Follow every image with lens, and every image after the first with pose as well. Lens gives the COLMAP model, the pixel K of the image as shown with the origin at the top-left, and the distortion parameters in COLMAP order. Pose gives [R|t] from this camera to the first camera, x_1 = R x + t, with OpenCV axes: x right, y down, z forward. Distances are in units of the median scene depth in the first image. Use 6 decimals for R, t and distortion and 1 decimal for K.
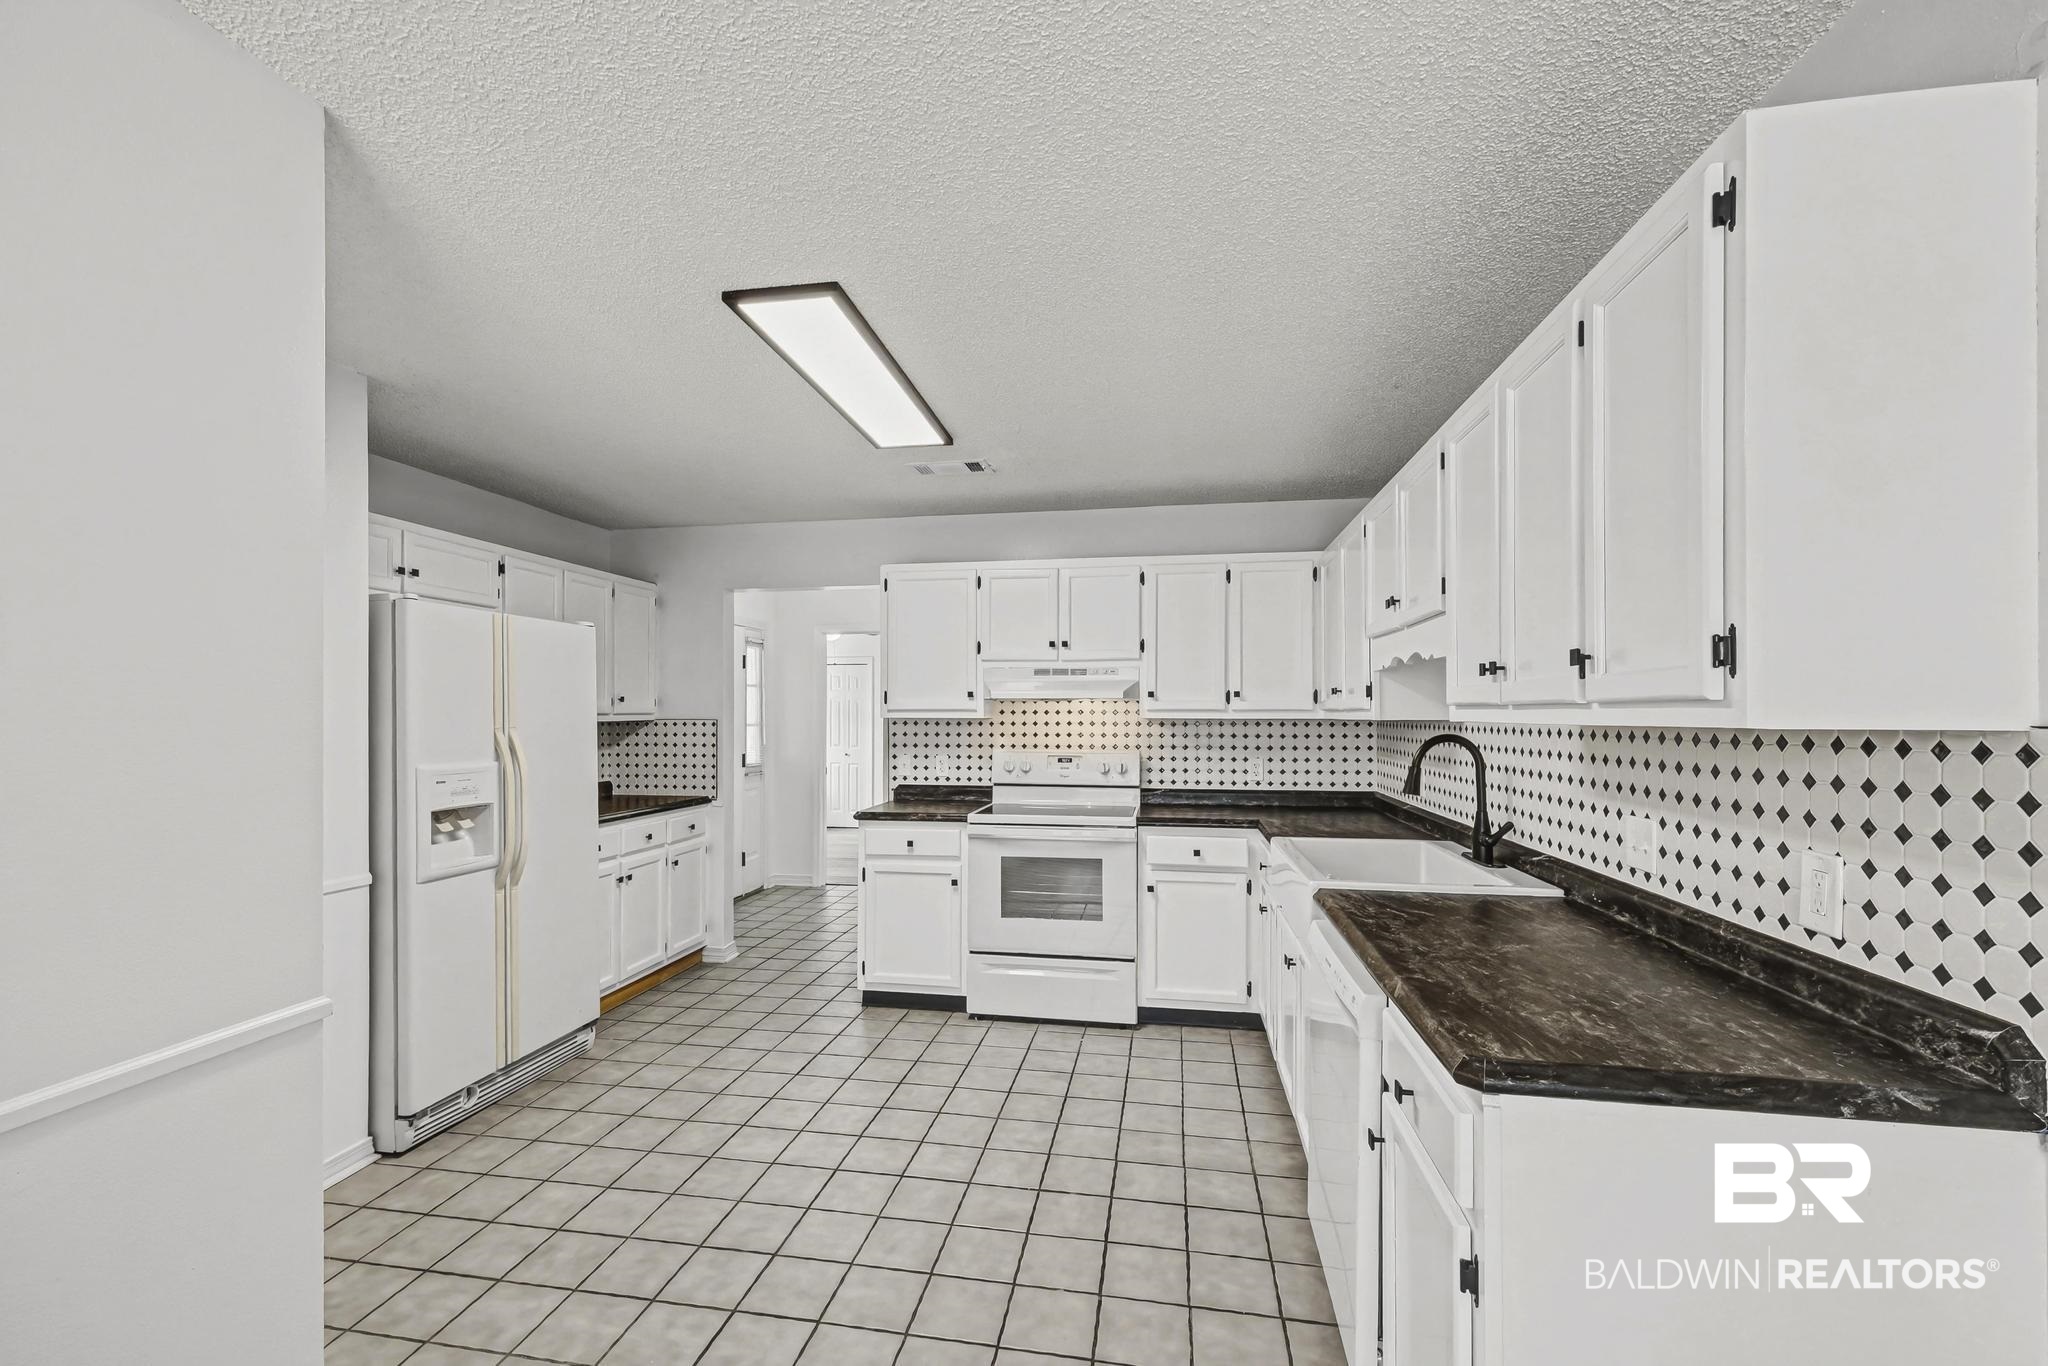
lens RADIAL K [[857.5, 0, 1018.1], [0, 857.5, 699.8], [0, 0, 1]] dist [0.000856, 0.000097]
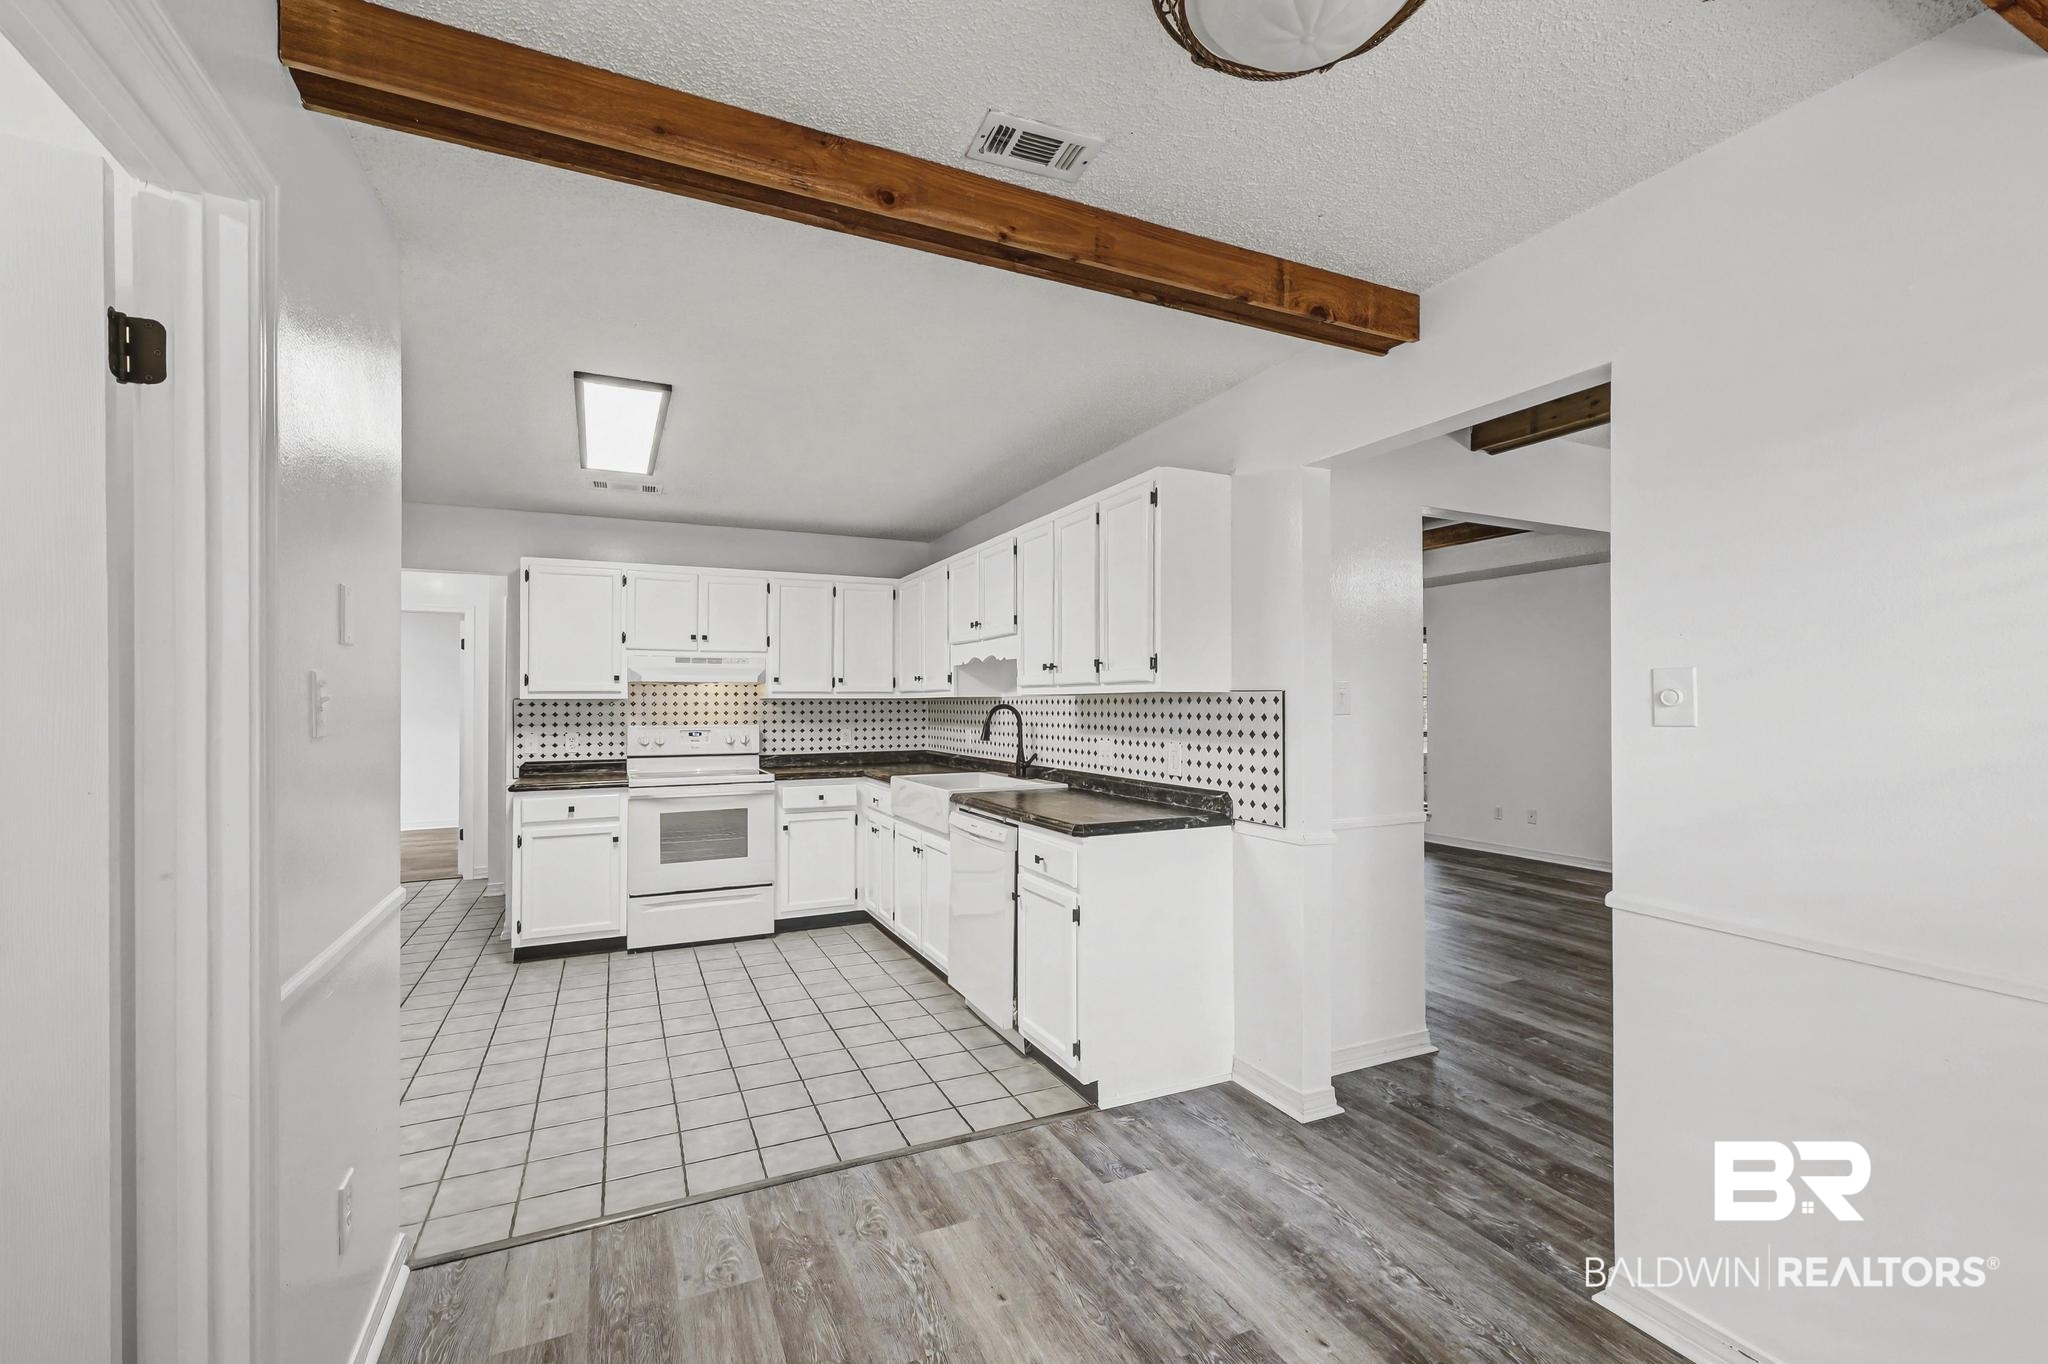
lens RADIAL K [[857.5, 0, 1021.6], [0, 857.5, 691.8], [0, 0, 1]] dist [0.000856, 0.000097]
pose [[0.815154, 0.003524, 0.579233, -0.308943], [-0.004839, 0.999988, 0.000727, 0.009654], [-0.579224, -0.003396, 0.815161, -0.274240]]
